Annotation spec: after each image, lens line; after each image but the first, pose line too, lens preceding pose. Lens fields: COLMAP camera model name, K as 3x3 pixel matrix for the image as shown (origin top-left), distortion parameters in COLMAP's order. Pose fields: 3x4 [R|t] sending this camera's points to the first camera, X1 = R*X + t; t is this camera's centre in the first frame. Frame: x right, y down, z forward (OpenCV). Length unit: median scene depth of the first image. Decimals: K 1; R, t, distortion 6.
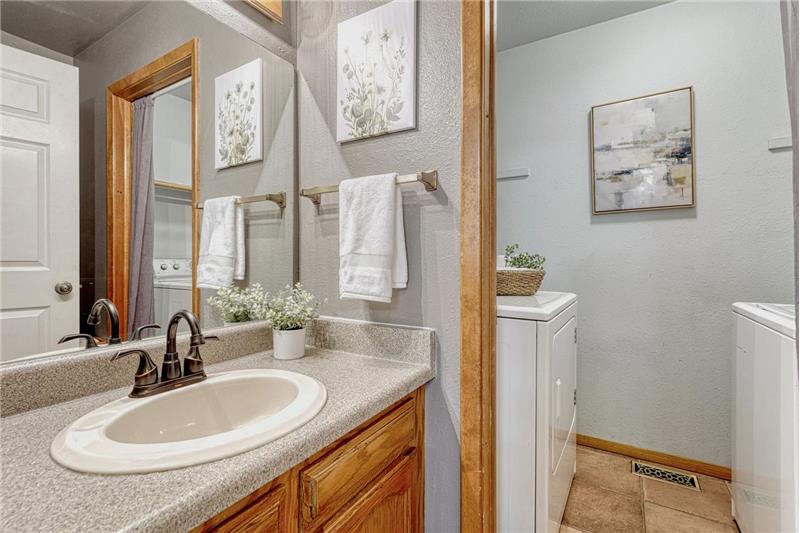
lens RADIAL K [[365.4, 0, 399.9], [0, 365.4, 261.9], [0, 0, 1]] dist [-0.004550, -0.000610]
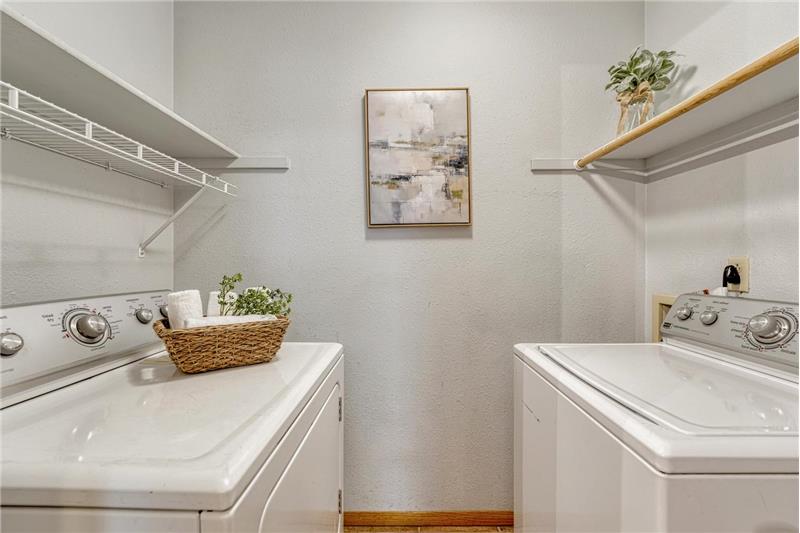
lens RADIAL K [[365.4, 0, 399.9], [0, 365.4, 261.9], [0, 0, 1]] dist [-0.004550, -0.000610]
pose [[0.855603, 0.005978, 0.517597, 0.200093], [0.003010, 0.999859, -0.016524, -0.047733], [-0.517623, 0.015696, 0.855465, 0.324550]]
